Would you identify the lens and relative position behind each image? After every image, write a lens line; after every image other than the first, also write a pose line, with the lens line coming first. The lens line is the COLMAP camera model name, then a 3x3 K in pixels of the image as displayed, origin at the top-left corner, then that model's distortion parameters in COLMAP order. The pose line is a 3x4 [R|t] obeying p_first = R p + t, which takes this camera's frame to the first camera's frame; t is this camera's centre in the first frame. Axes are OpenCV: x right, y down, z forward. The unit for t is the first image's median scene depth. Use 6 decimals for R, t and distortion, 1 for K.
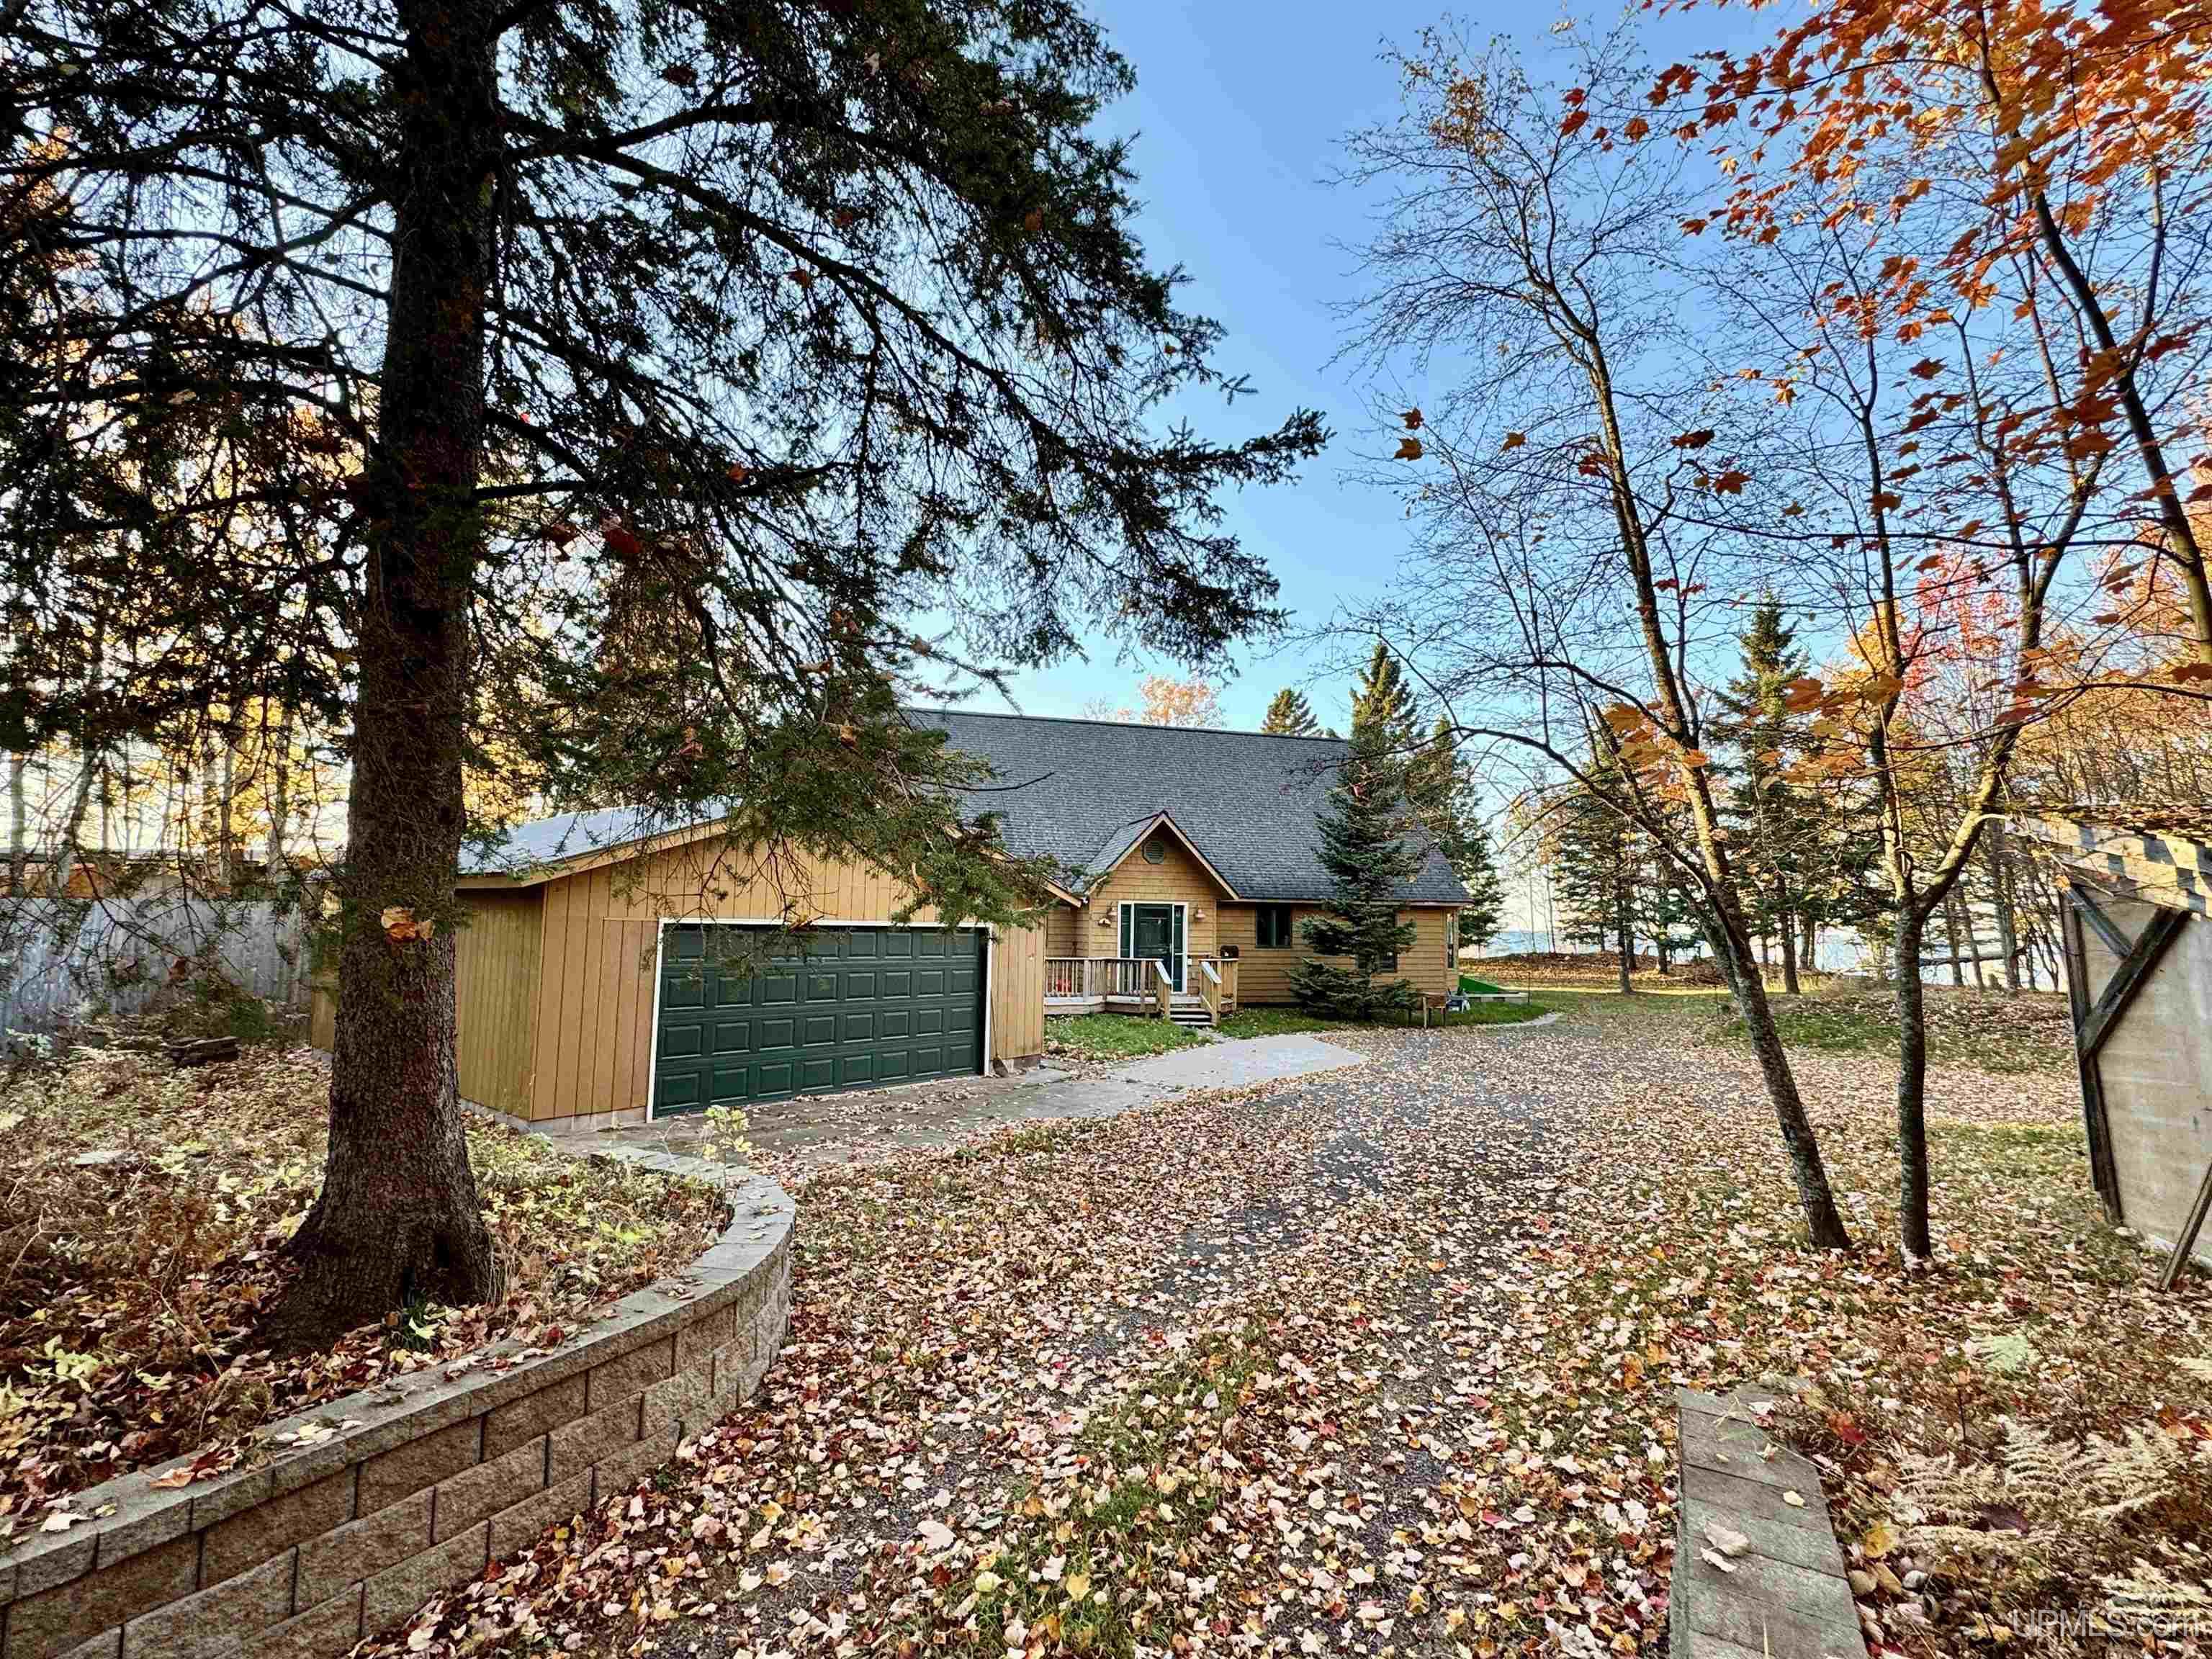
lens RADIAL K [[1011.2, 0, 1106.0], [0, 1011.2, 829.5], [0, 0, 1]] dist [0.001365, -0.000108]
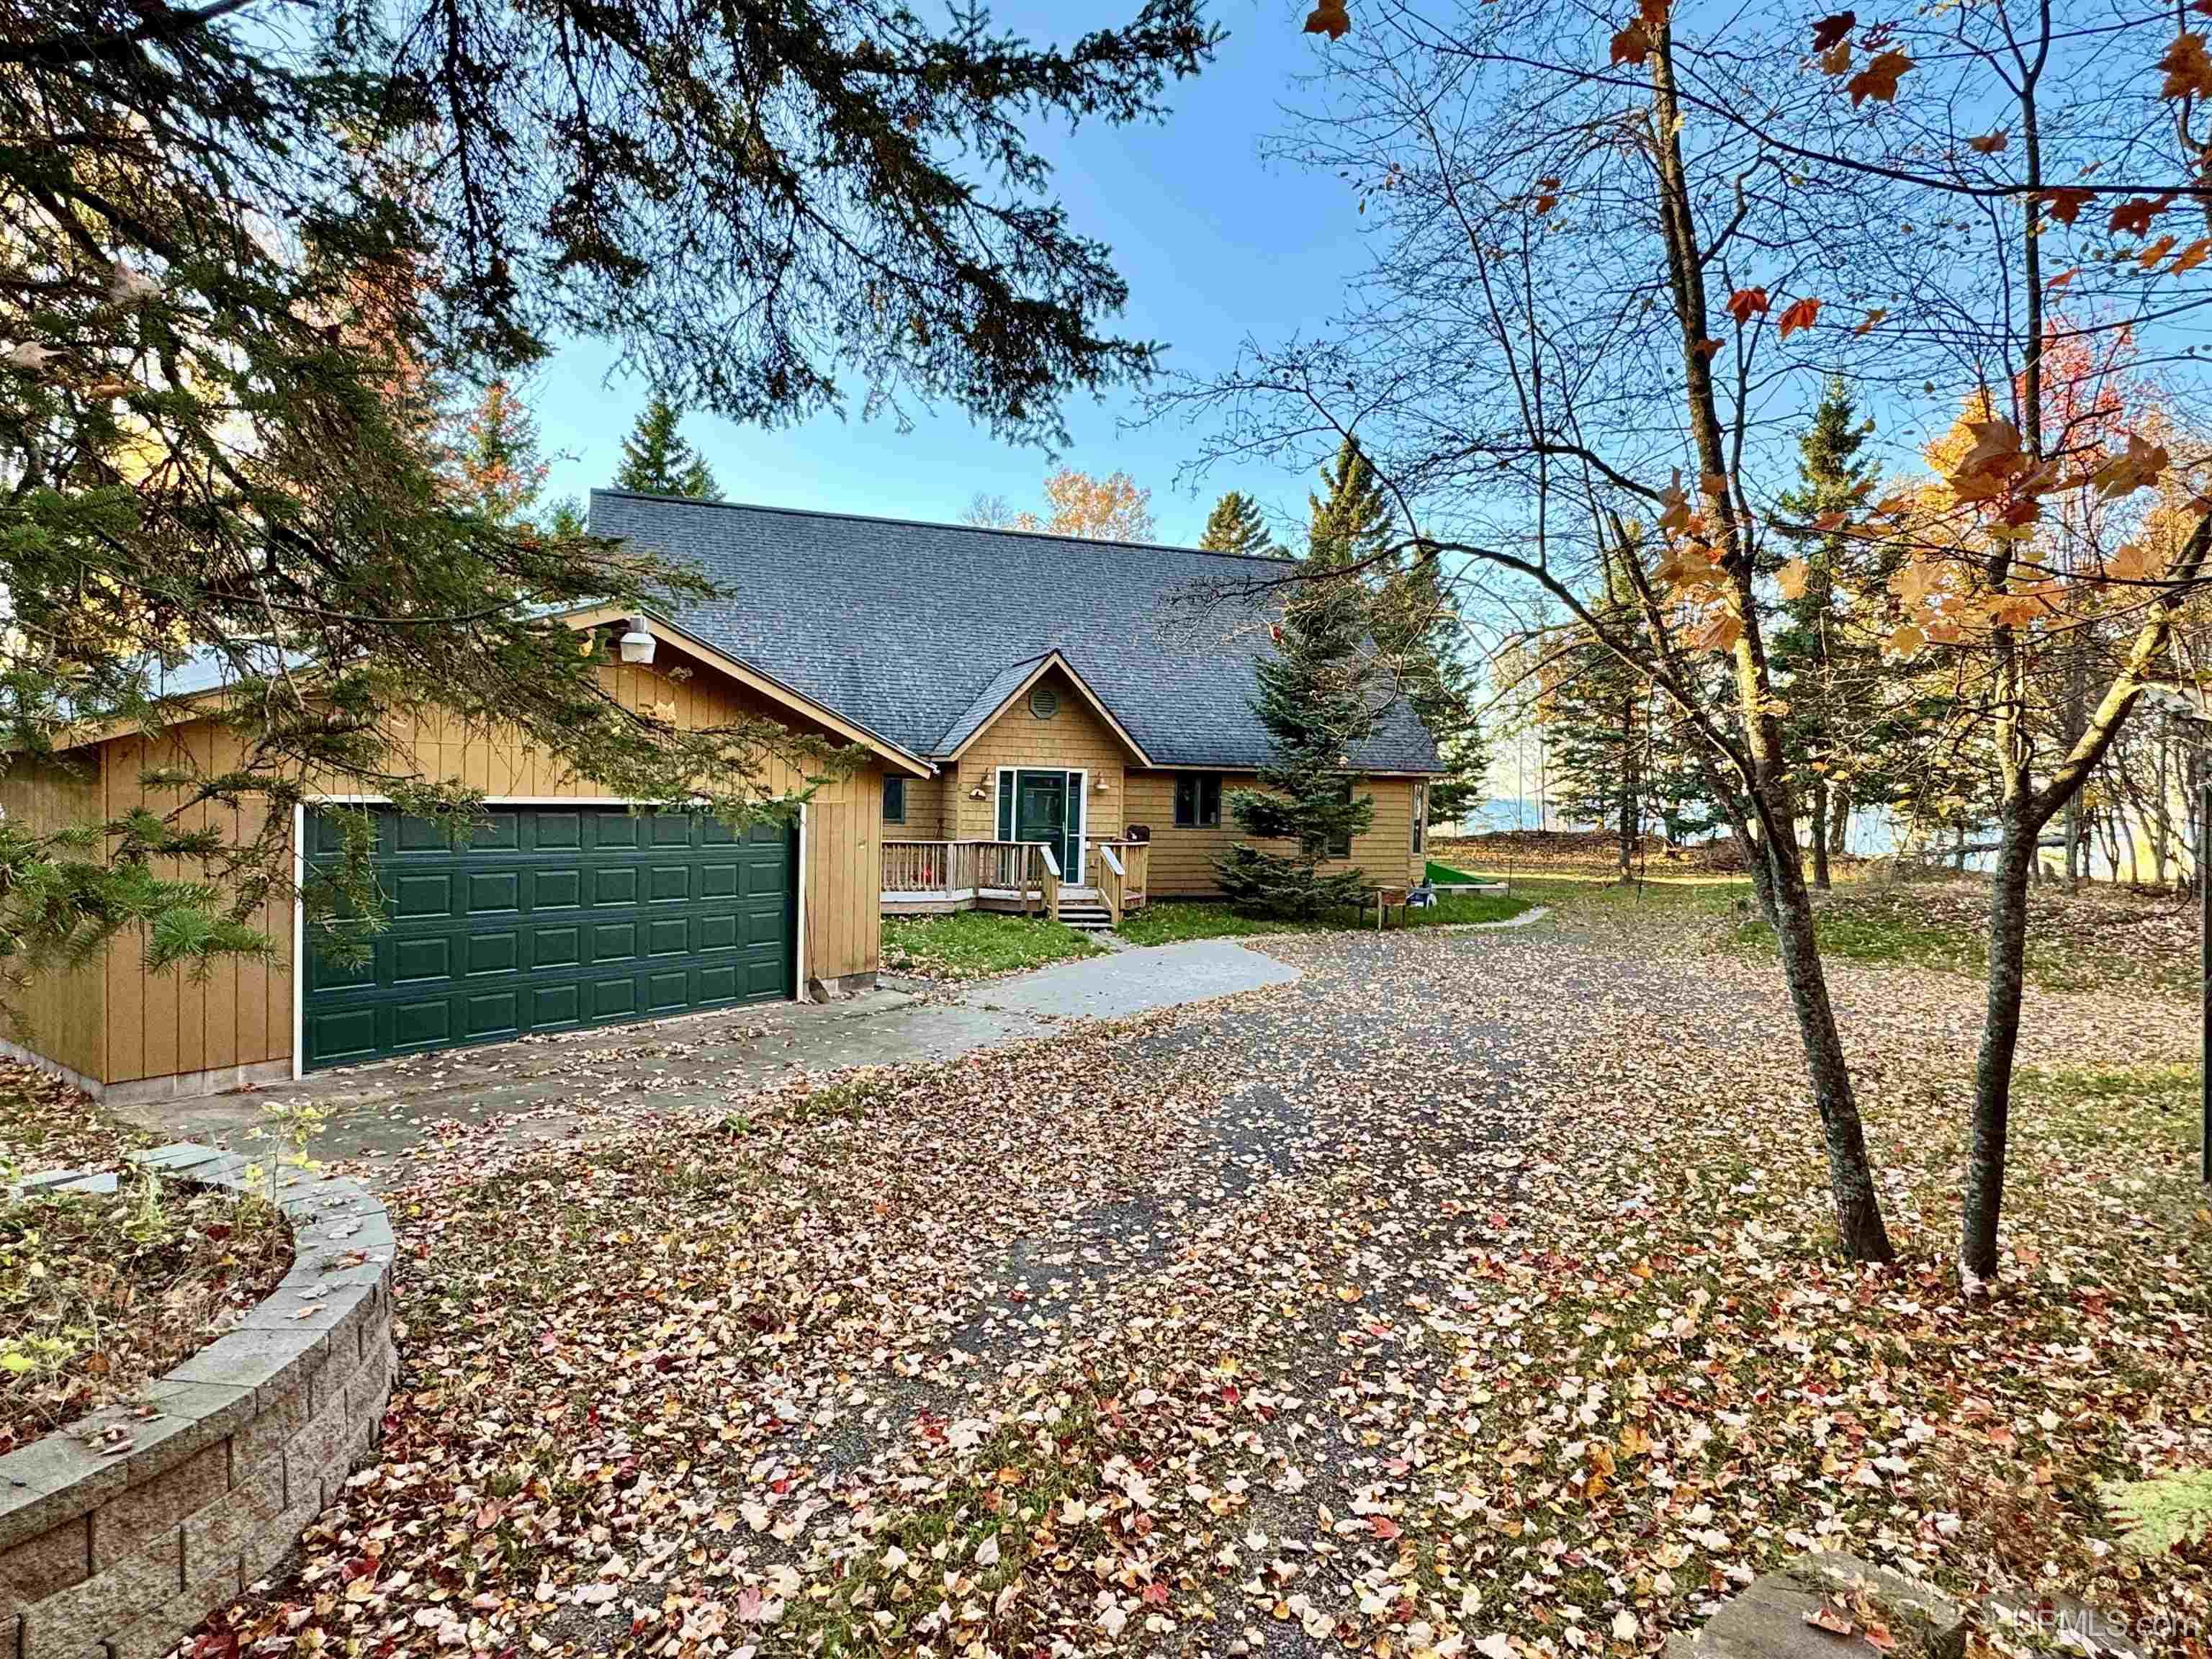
lens RADIAL K [[1232.4, 0, 1106.0], [0, 1232.4, 829.5], [0, 0, 1]] dist [-0.001781, 0.001982]
pose [[0.997438, 0.007253, 0.071166, 0.091519], [-0.016414, 0.991509, 0.129000, -0.012944], [-0.069626, -0.129838, 0.989088, 0.189378]]
